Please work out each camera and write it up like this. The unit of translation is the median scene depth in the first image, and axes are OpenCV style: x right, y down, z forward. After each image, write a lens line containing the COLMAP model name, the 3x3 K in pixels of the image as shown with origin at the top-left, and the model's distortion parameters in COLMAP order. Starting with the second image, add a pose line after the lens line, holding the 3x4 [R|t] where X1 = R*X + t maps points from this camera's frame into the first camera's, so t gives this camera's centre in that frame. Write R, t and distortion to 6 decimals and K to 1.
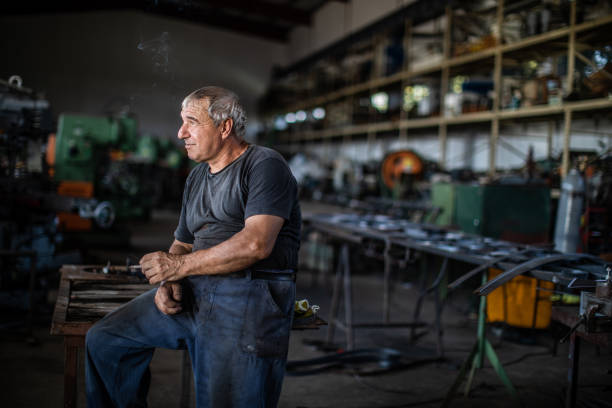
lens RADIAL K [[916.1, 0, 306.0], [0, 916.1, 204.0], [0, 0, 1]] dist [-0.112223, 0.073186]
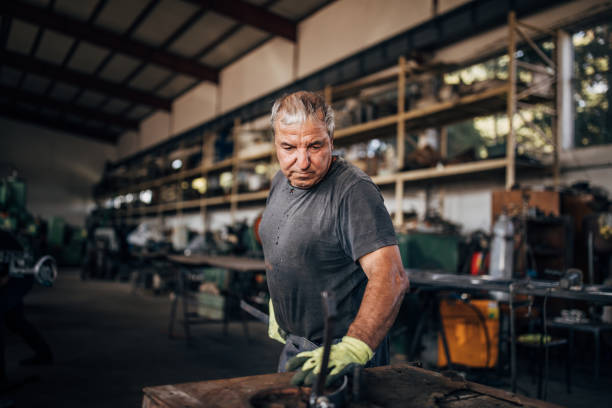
lens RADIAL K [[599.8, 0, 306.0], [0, 599.8, 204.0], [0, 0, 1]] dist [-0.000763, 0.005102]
pose [[0.949233, 0.001208, 0.314572, -0.099516], [0.029526, 0.995236, -0.092918, 0.005055], [-0.313186, 0.097489, 0.944675, 0.250478]]
